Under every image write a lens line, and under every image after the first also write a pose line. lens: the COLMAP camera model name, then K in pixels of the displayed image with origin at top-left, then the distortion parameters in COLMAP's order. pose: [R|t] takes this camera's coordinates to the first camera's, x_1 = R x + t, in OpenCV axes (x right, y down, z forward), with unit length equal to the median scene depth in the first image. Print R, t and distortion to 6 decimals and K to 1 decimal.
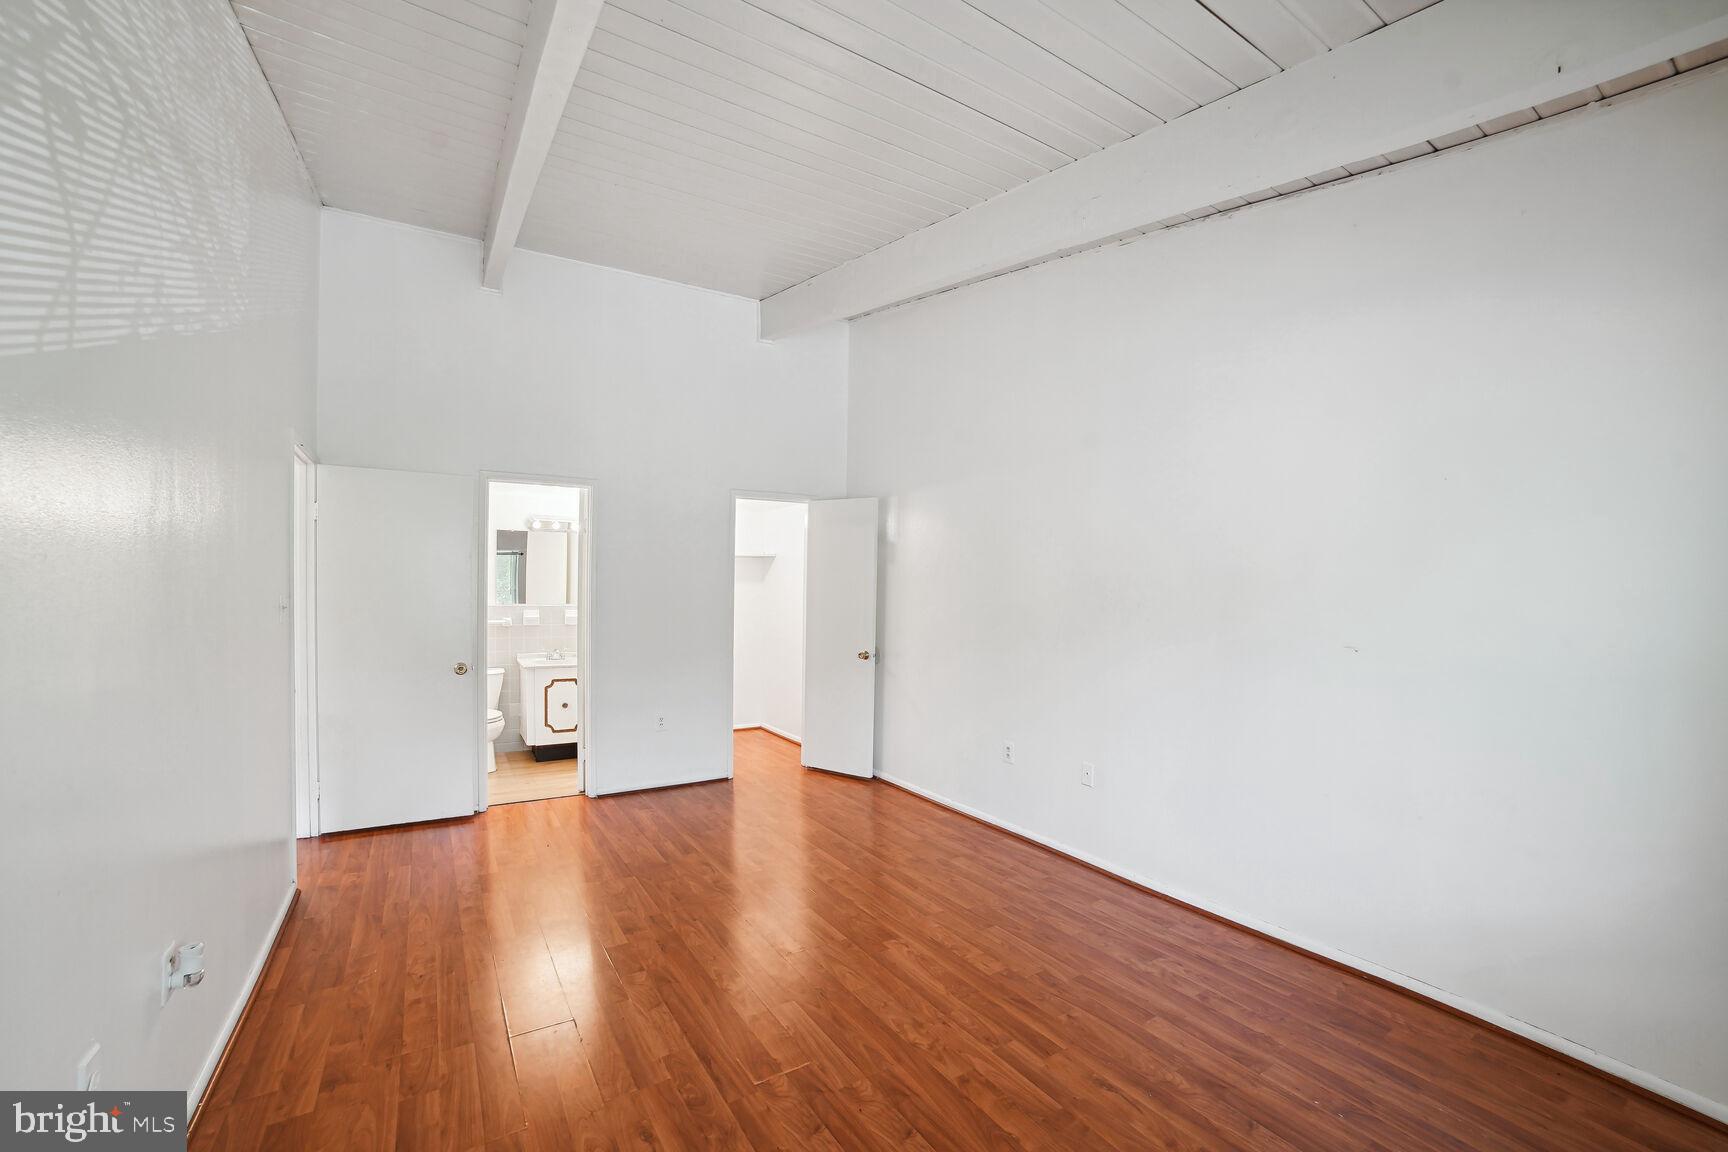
lens RADIAL K [[710.6, 0, 866.4], [0, 710.6, 588.1], [0, 0, 1]] dist [-0.091829, 0.032286]
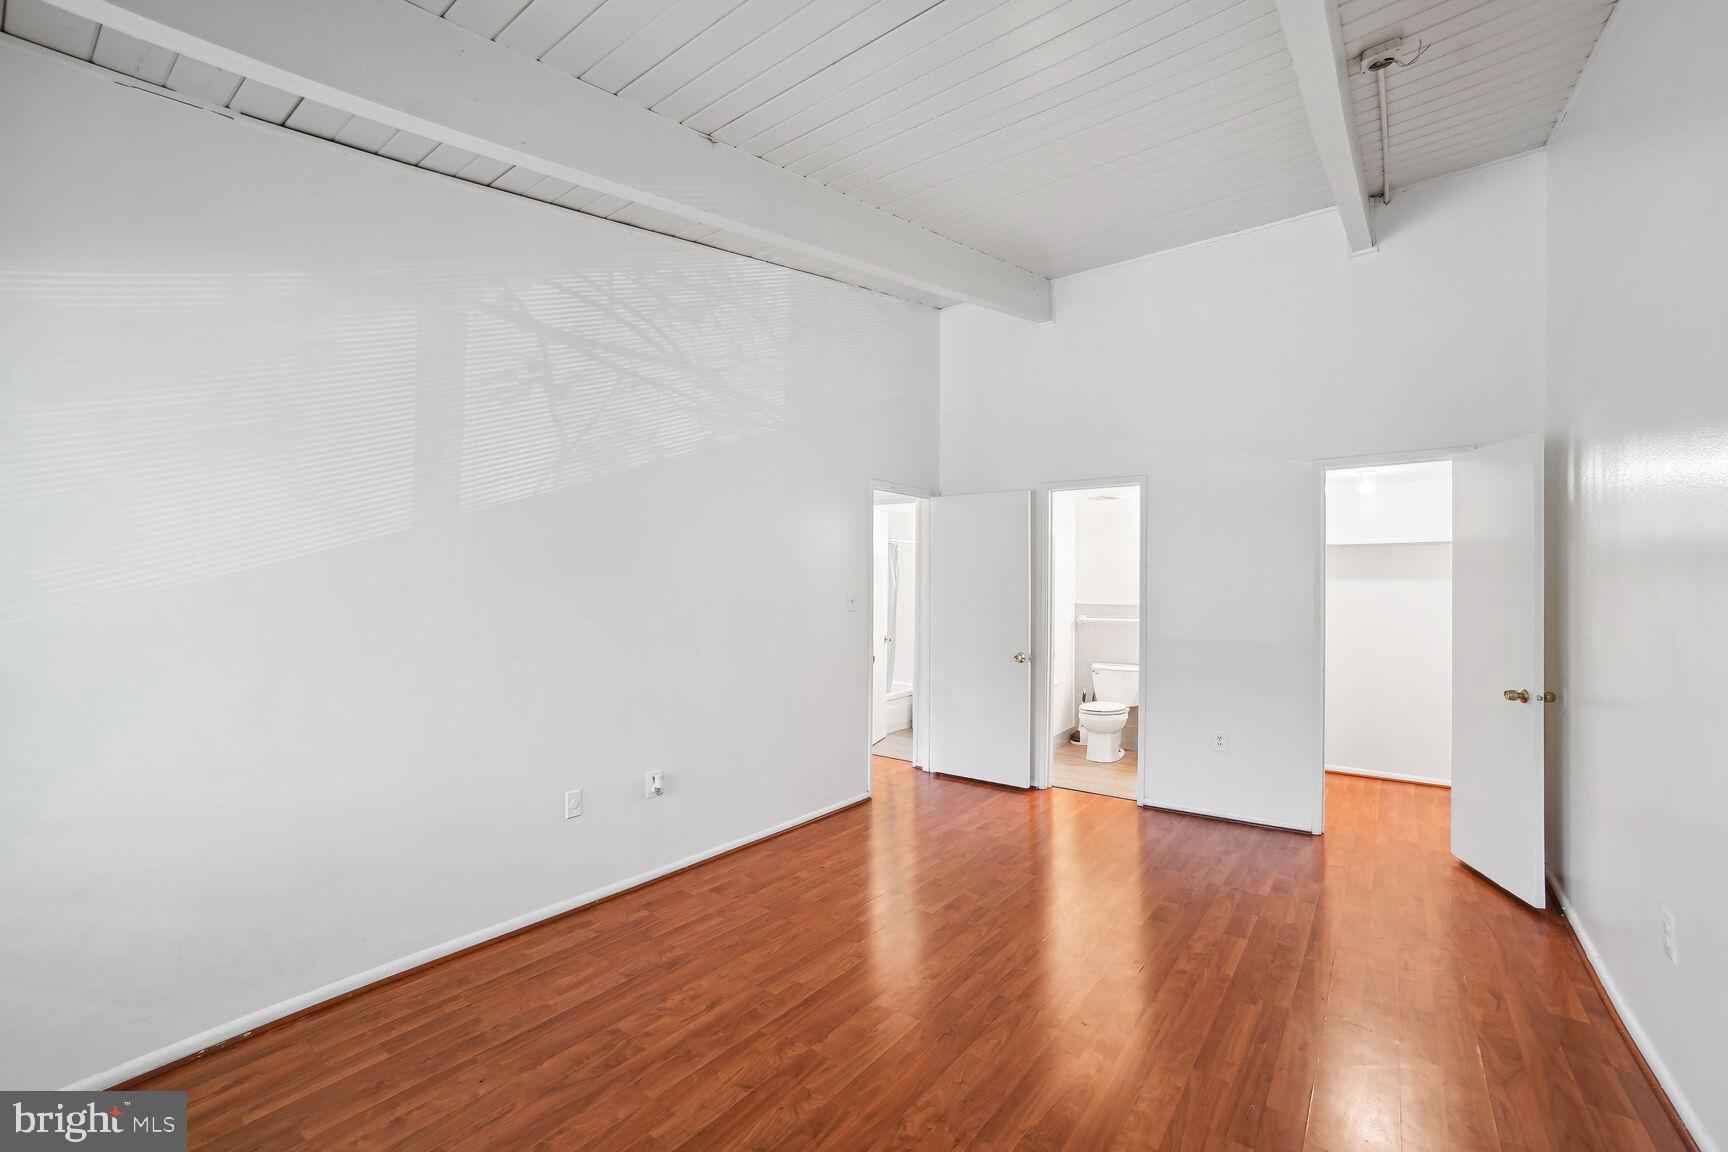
lens RADIAL K [[710.6, 0, 866.4], [0, 710.6, 588.1], [0, 0, 1]] dist [-0.091829, 0.032286]
pose [[0.345360, -0.010070, -0.938416, 0.708617], [0.001213, 0.999946, -0.010284, 0.015567], [0.938470, 0.002414, 0.345354, 0.565557]]
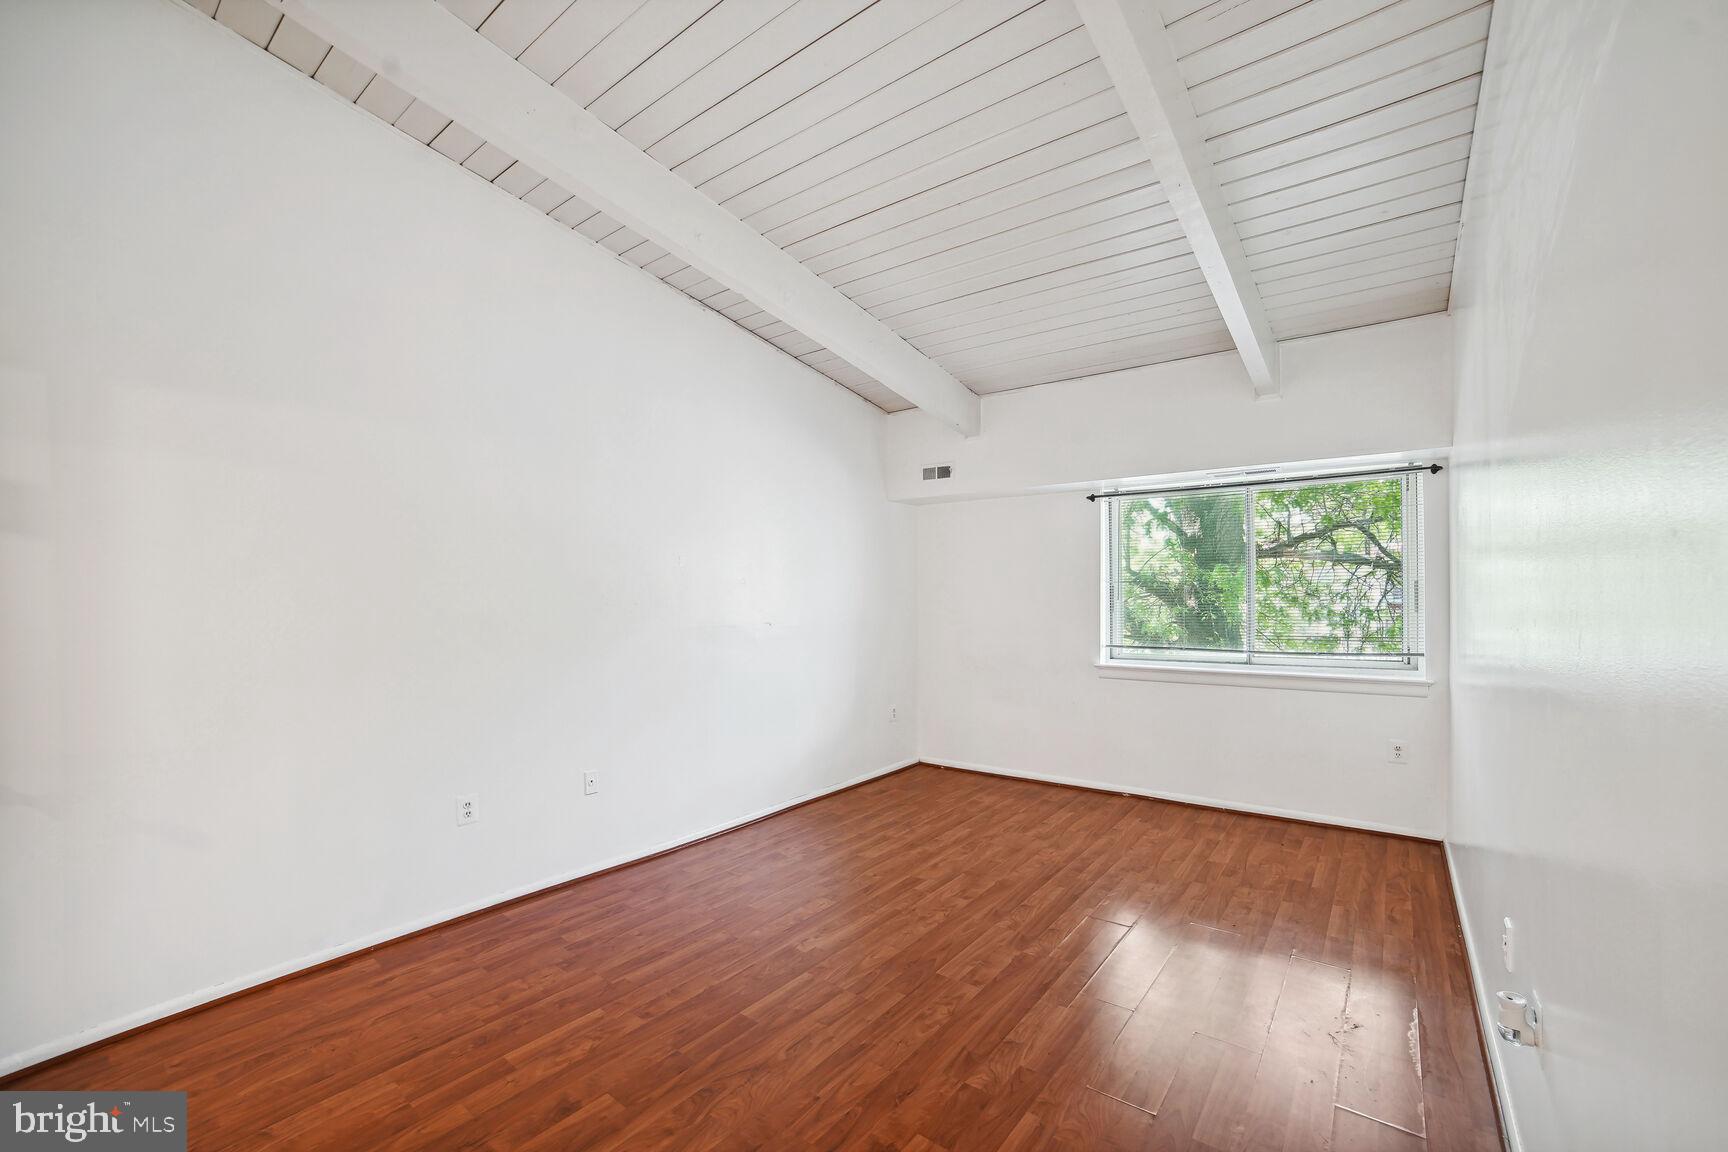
lens RADIAL K [[710.6, 0, 866.4], [0, 710.6, 588.1], [0, 0, 1]] dist [-0.091829, 0.032286]
pose [[-0.336809, 0.001616, 0.941572, -1.010961], [0.007562, 0.999971, 0.000988, 0.000993], [-0.941543, 0.007453, -0.336811, 1.365009]]
